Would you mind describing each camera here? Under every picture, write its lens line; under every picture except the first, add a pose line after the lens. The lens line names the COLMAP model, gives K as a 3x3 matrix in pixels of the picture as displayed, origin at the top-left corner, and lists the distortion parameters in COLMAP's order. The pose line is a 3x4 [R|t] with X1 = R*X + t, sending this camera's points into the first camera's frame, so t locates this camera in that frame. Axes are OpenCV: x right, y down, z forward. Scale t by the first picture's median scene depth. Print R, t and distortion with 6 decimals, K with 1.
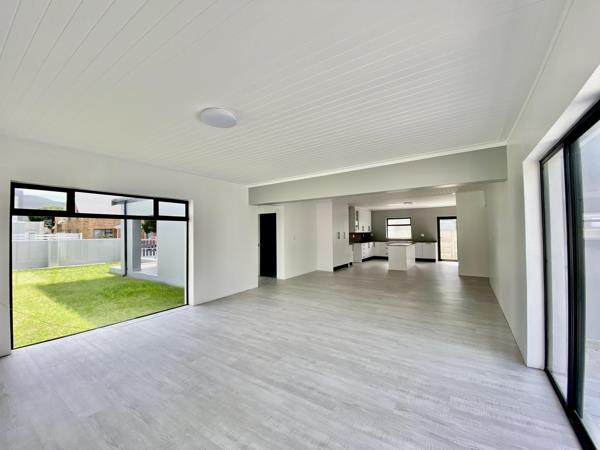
lens RADIAL K [[242.6, 0, 300.0], [0, 242.6, 225.0], [0, 0, 1]] dist [0.001582, 0.000042]
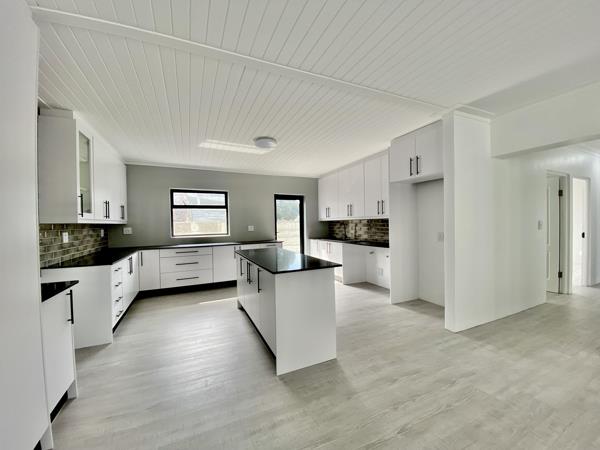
lens RADIAL K [[242.6, 0, 300.0], [0, 242.6, 225.0], [0, 0, 1]] dist [0.001582, 0.000042]
pose [[0.522901, -0.004198, 0.852383, 0.129854], [-0.014323, 0.999803, 0.013710, 0.026177], [-0.852273, -0.019377, 0.522738, 0.647713]]
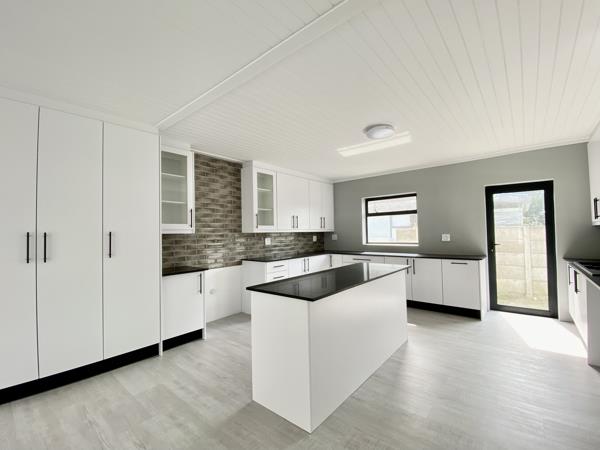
lens RADIAL K [[255.4, 0, 313.7], [0, 255.4, 228.0], [0, 0, 1]] dist [-0.000574, -0.000153]
pose [[0.998039, -0.007676, -0.062126, 0.321110], [0.008587, 0.999859, 0.014414, 0.018867], [0.062006, -0.014919, 0.997964, 0.582974]]
